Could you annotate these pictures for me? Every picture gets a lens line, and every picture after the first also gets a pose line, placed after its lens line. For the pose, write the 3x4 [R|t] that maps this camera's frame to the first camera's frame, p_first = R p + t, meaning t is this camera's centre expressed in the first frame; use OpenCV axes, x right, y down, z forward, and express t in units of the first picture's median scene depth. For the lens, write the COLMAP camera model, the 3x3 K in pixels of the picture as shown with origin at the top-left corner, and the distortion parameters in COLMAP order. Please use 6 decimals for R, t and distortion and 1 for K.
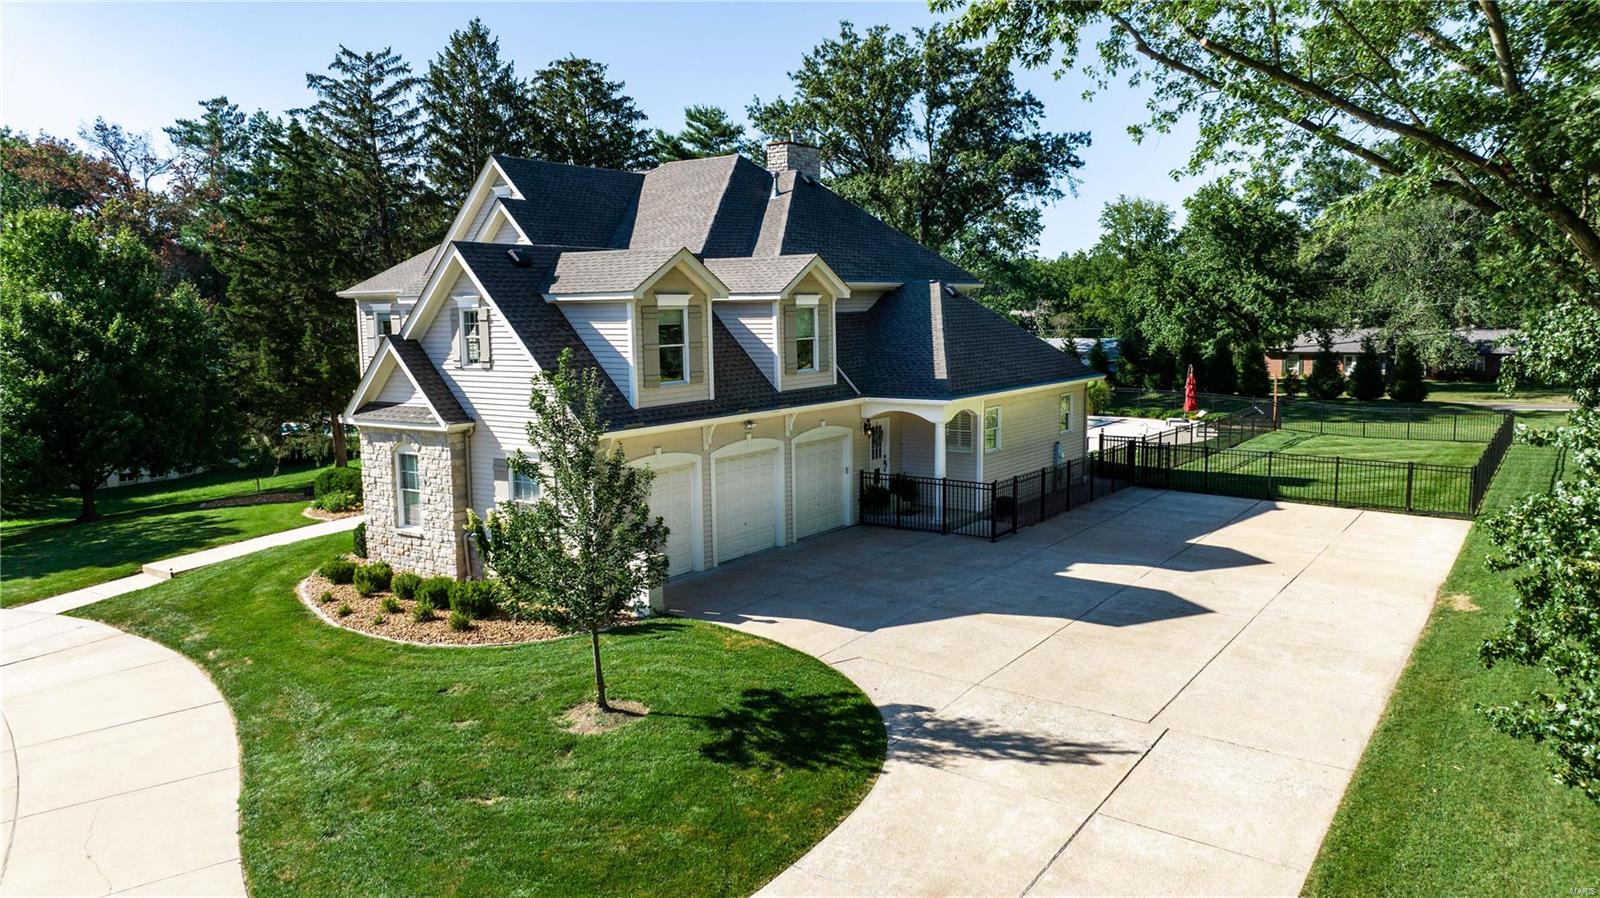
lens RADIAL K [[1124.2, 0, 806.3], [0, 1124.2, 448.9], [0, 0, 1]] dist [0.000985, -0.004788]
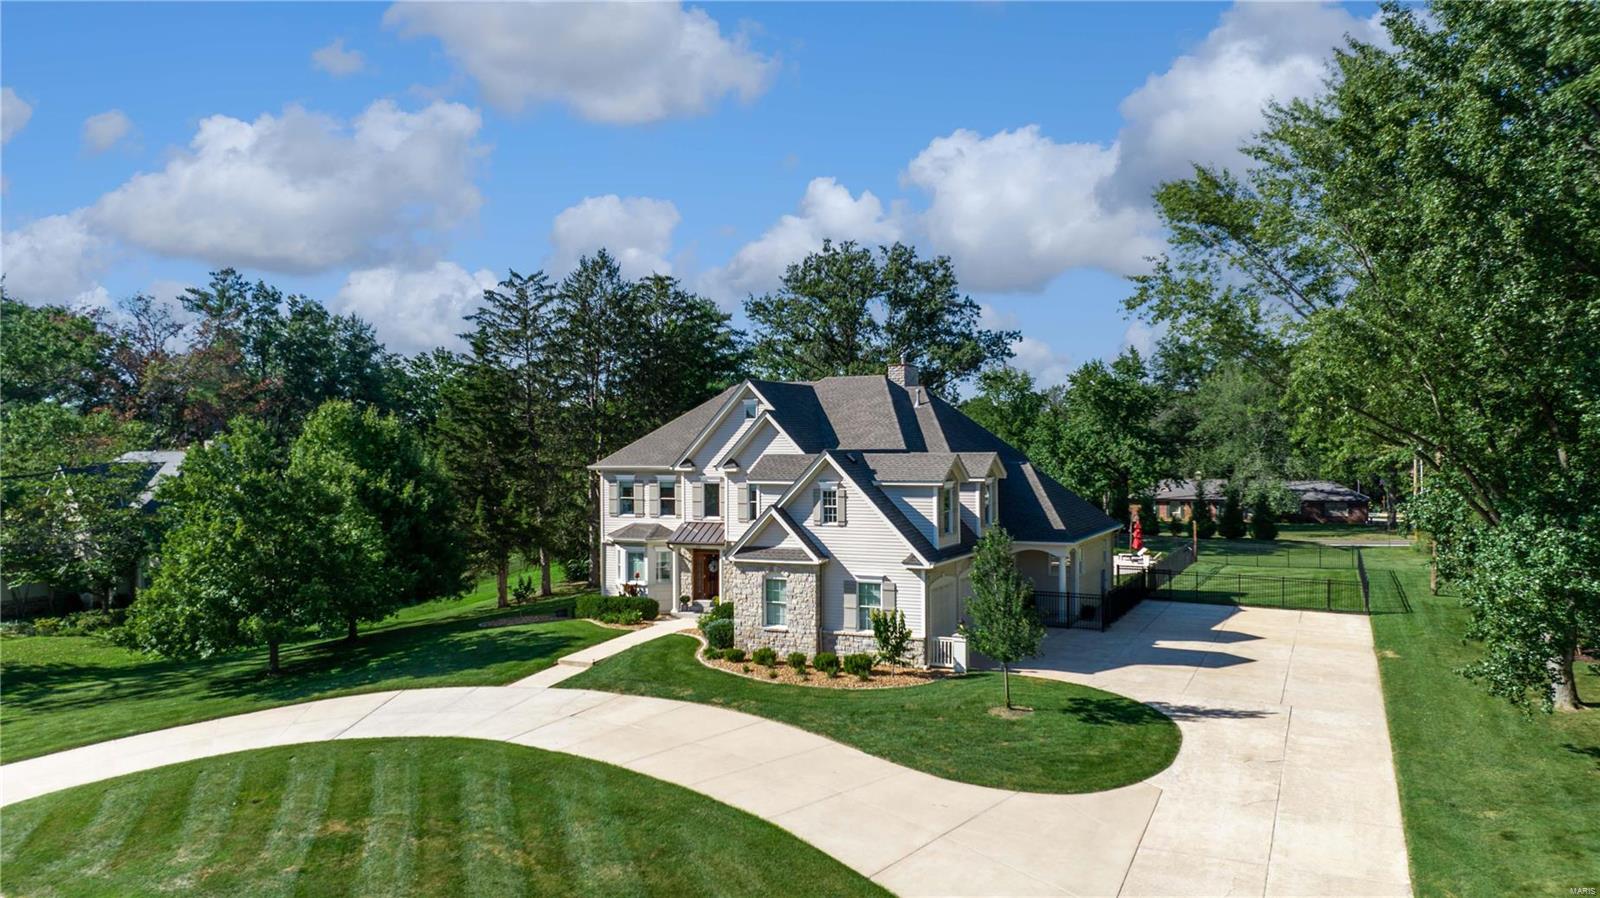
lens RADIAL K [[1124.2, 0, 806.3], [0, 1124.2, 448.9], [0, 0, 1]] dist [0.000985, -0.004788]
pose [[0.987103, 0.005955, 0.159978, -0.275290], [0.013911, 0.992337, -0.122773, 0.008564], [-0.159483, 0.123415, 0.979456, -0.285707]]
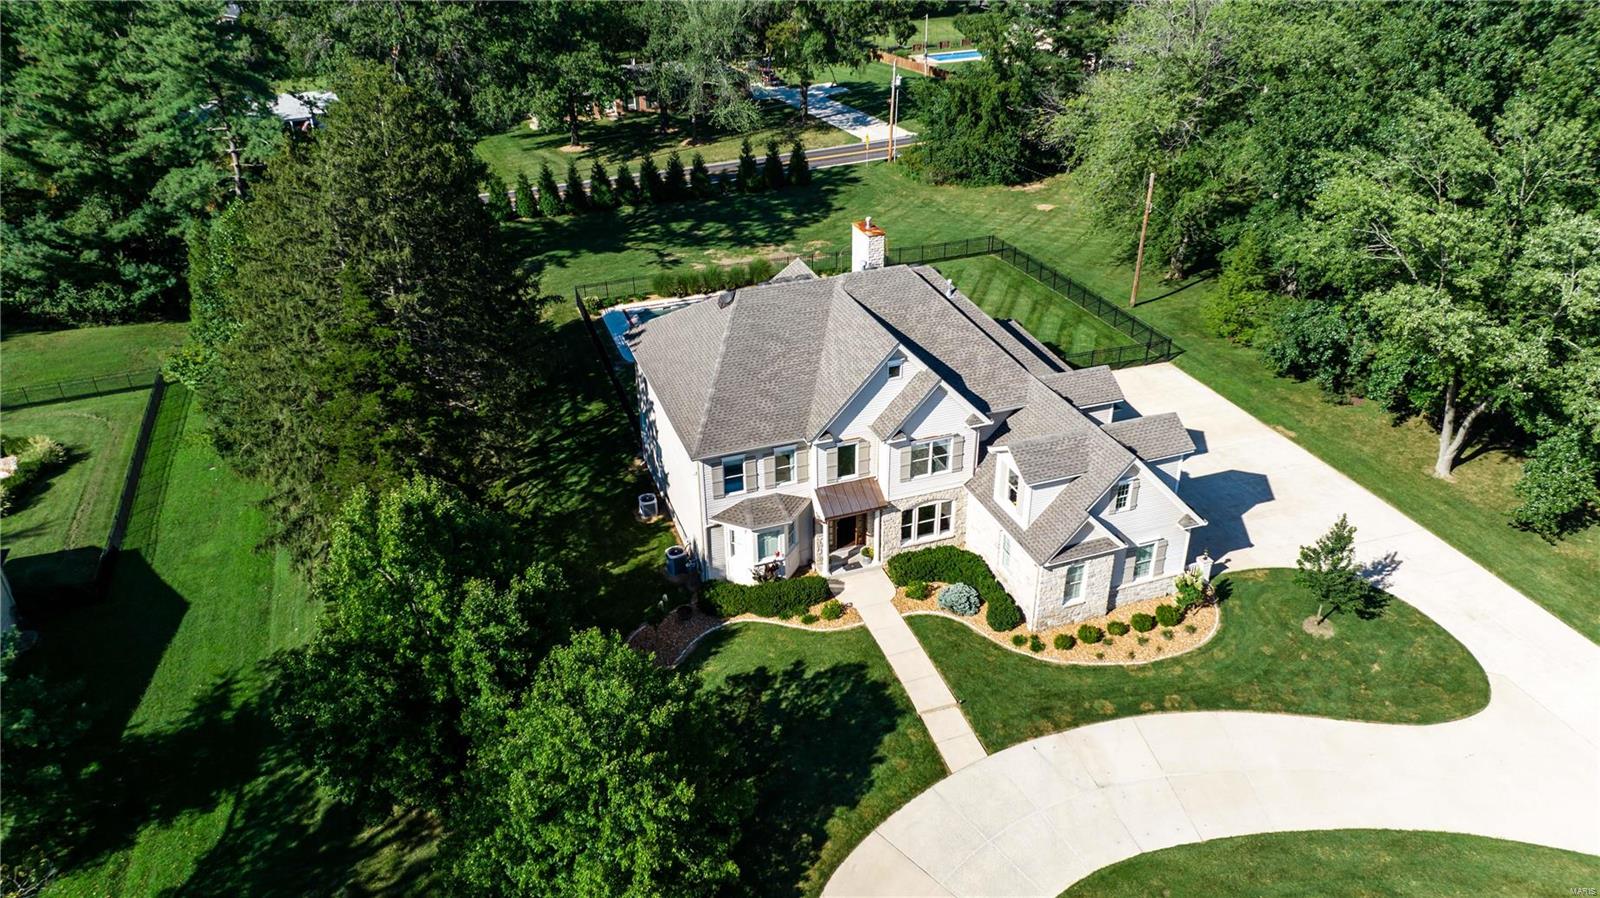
lens RADIAL K [[1124.2, 0, 806.3], [0, 1124.2, 448.9], [0, 0, 1]] dist [0.000985, -0.004788]
pose [[0.576967, -0.390543, 0.717346, -0.869729], [0.107438, 0.906933, 0.407345, -0.449950], [-0.809670, -0.157955, 0.565230, 0.182614]]
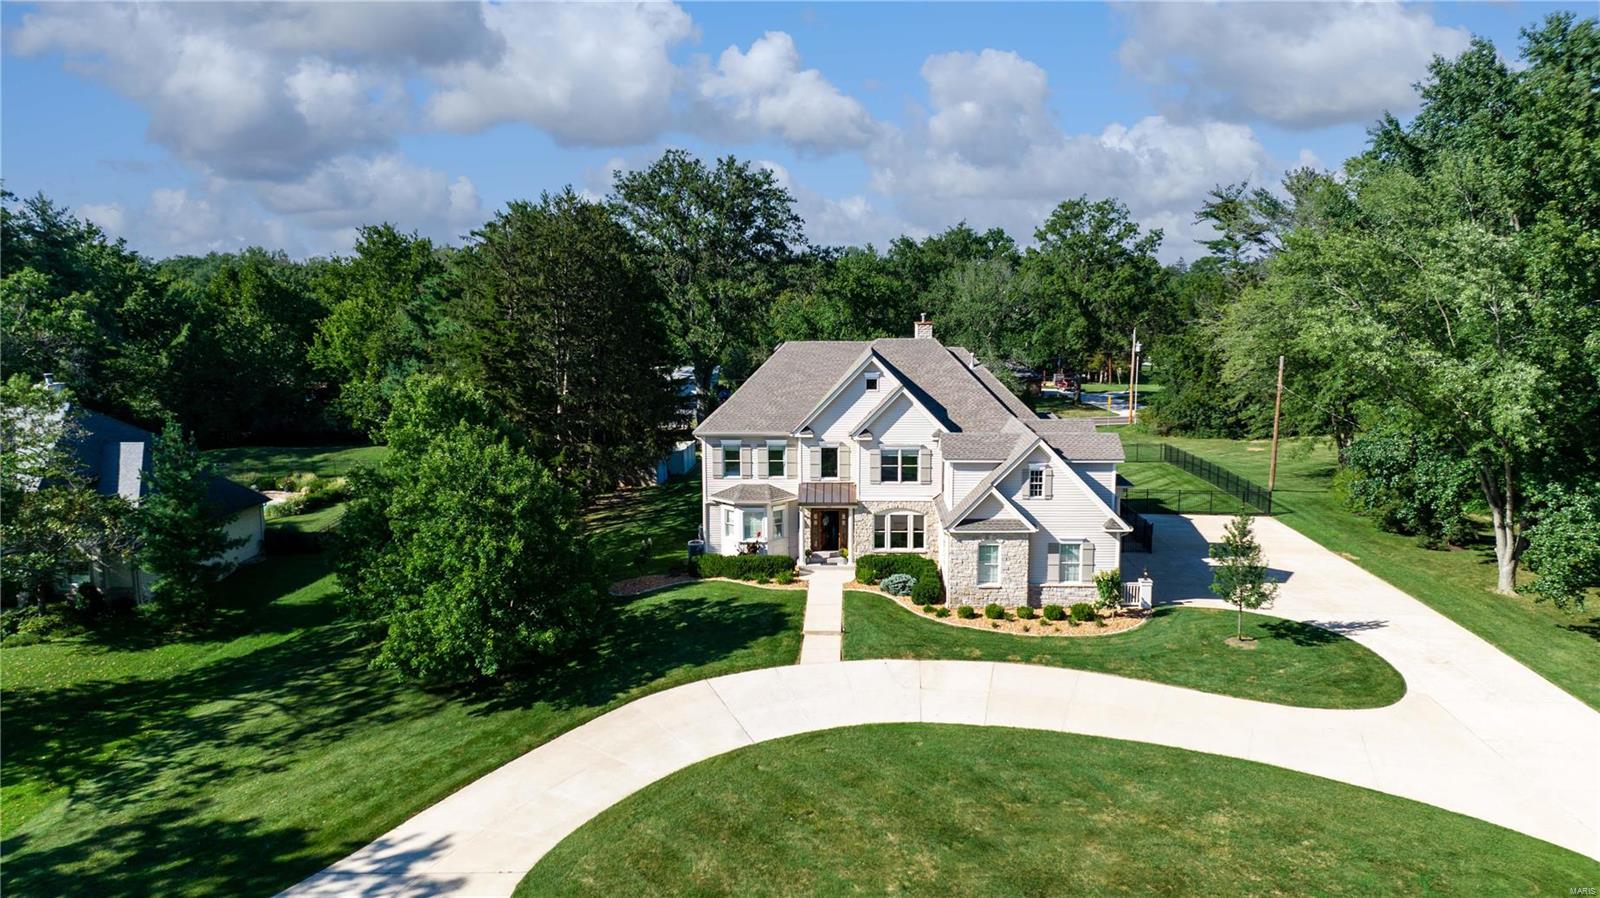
lens RADIAL K [[1124.2, 0, 806.3], [0, 1124.2, 448.9], [0, 0, 1]] dist [0.000985, -0.004788]
pose [[0.842105, -0.070224, 0.534722, -0.782478], [0.061920, 0.997519, 0.033486, -0.116221], [-0.535747, 0.004911, 0.844364, -0.209324]]
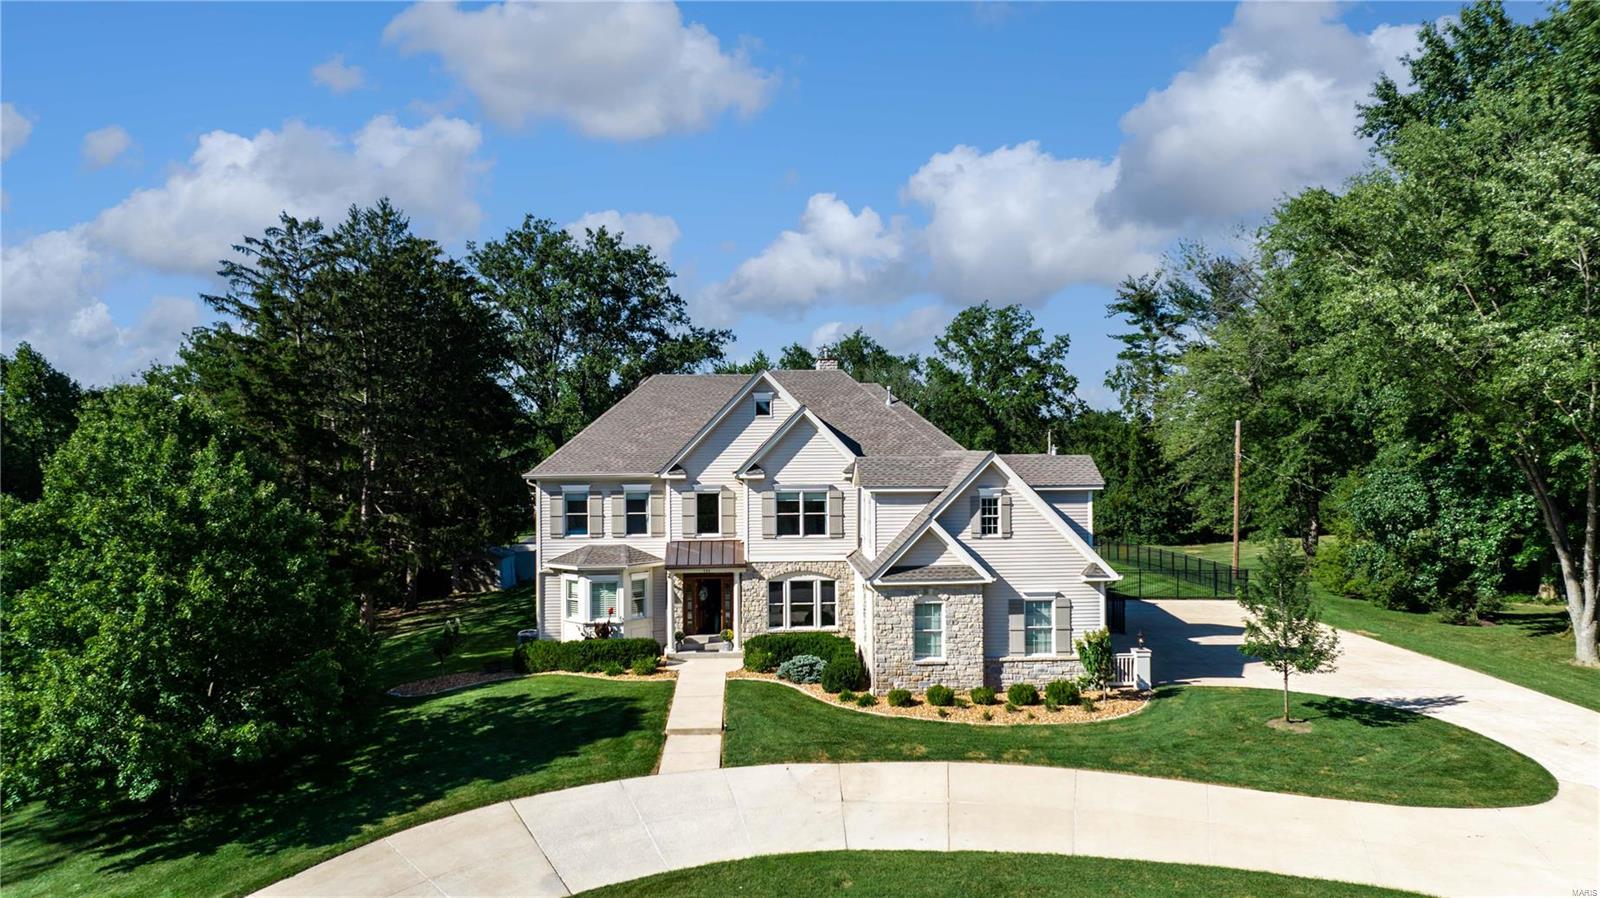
lens RADIAL K [[1124.2, 0, 806.3], [0, 1124.2, 448.9], [0, 0, 1]] dist [0.000985, -0.004788]
pose [[0.786711, 0.006003, 0.617292, -0.634840], [0.074826, 0.991653, -0.105007, -0.023691], [-0.612770, 0.128799, 0.779695, 0.004999]]
